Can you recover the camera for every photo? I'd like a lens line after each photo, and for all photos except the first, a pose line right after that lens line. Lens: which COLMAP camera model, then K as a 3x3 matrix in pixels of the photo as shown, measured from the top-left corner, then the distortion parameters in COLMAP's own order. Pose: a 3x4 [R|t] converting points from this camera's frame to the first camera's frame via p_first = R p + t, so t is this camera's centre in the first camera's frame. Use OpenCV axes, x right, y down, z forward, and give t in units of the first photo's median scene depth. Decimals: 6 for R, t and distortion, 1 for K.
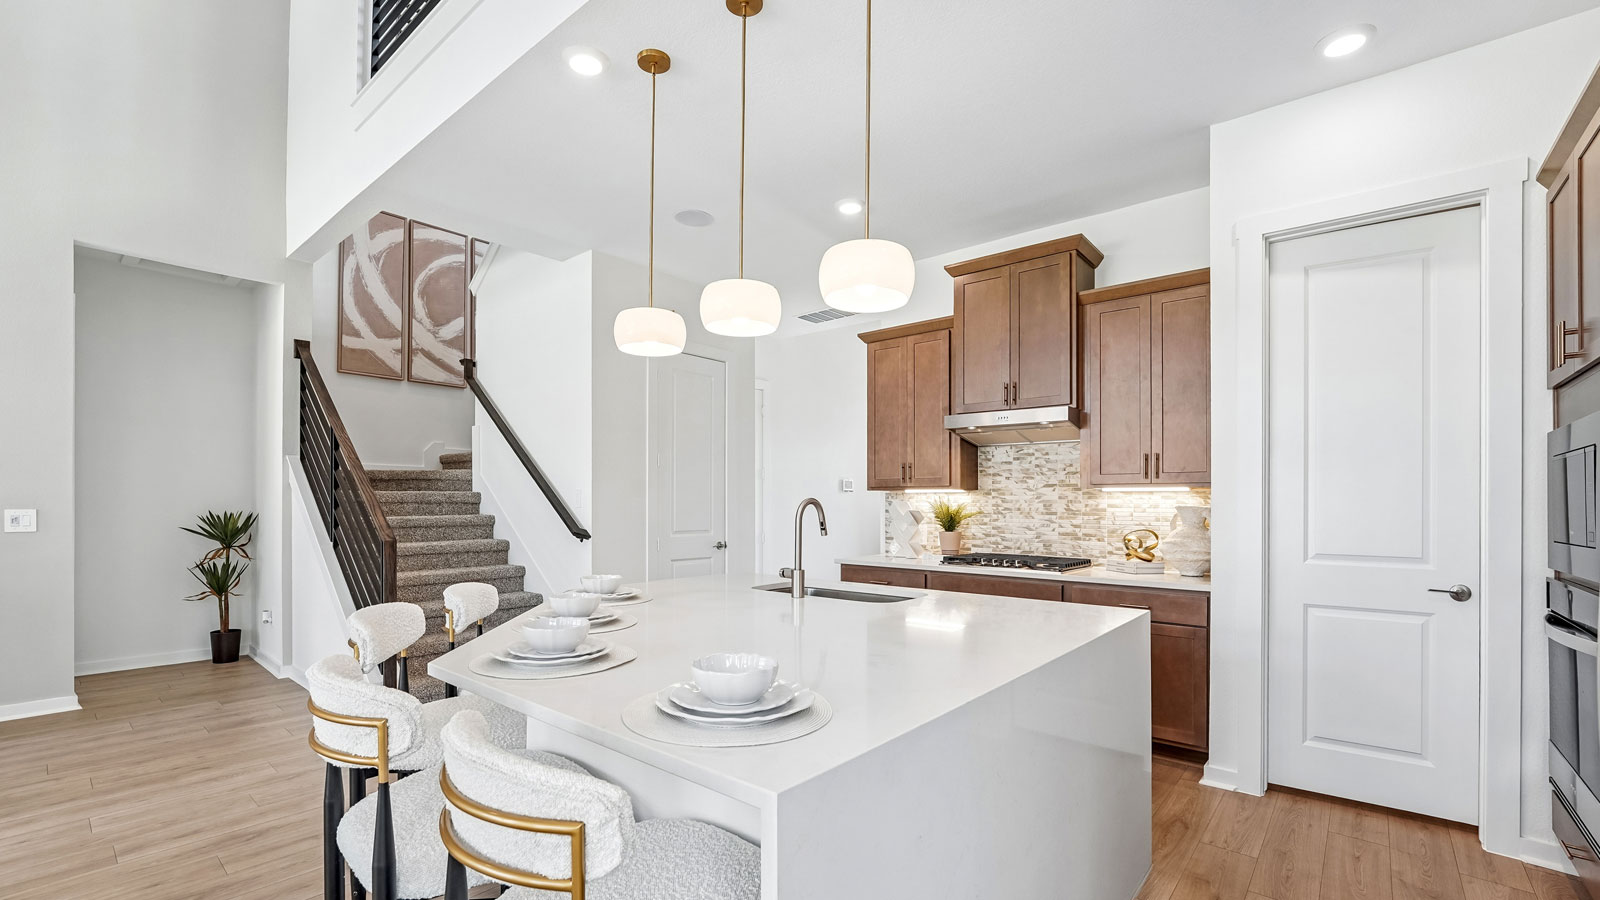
lens RADIAL K [[688.7, 0, 812.9], [0, 688.7, 495.5], [0, 0, 1]] dist [-0.013681, 0.001700]
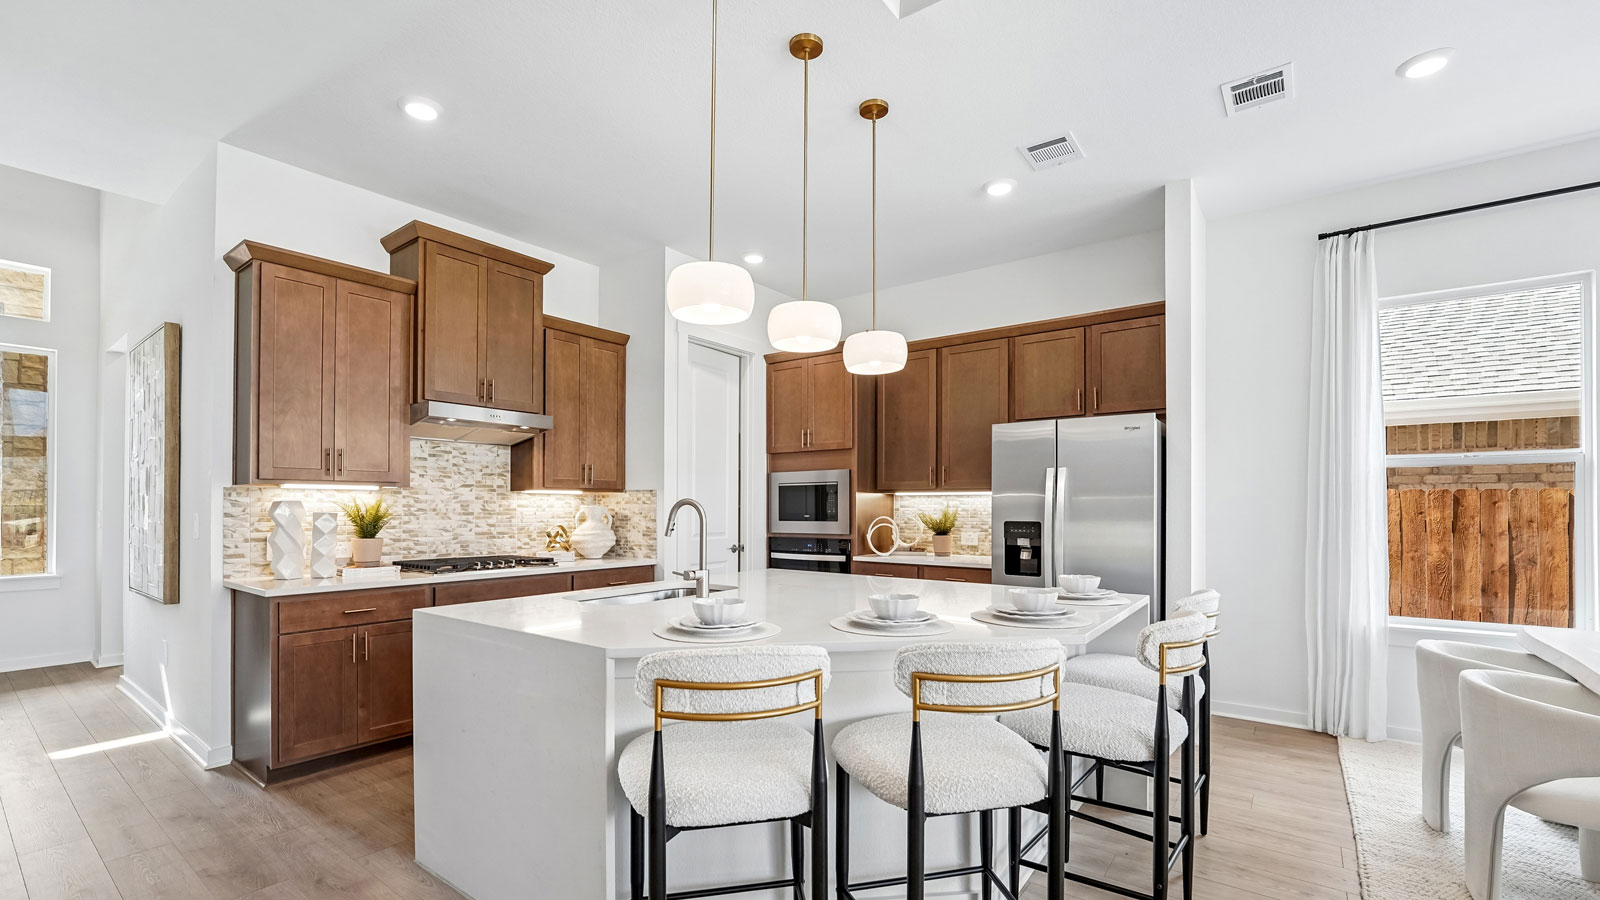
lens RADIAL K [[688.7, 0, 804.7], [0, 688.7, 497.7], [0, 0, 1]] dist [-0.013681, 0.001700]
pose [[-0.055543, 0.007975, 0.998424, -0.668284], [-0.015217, 0.999845, -0.008833, 0.004255], [-0.998340, -0.015684, -0.055413, 0.566484]]
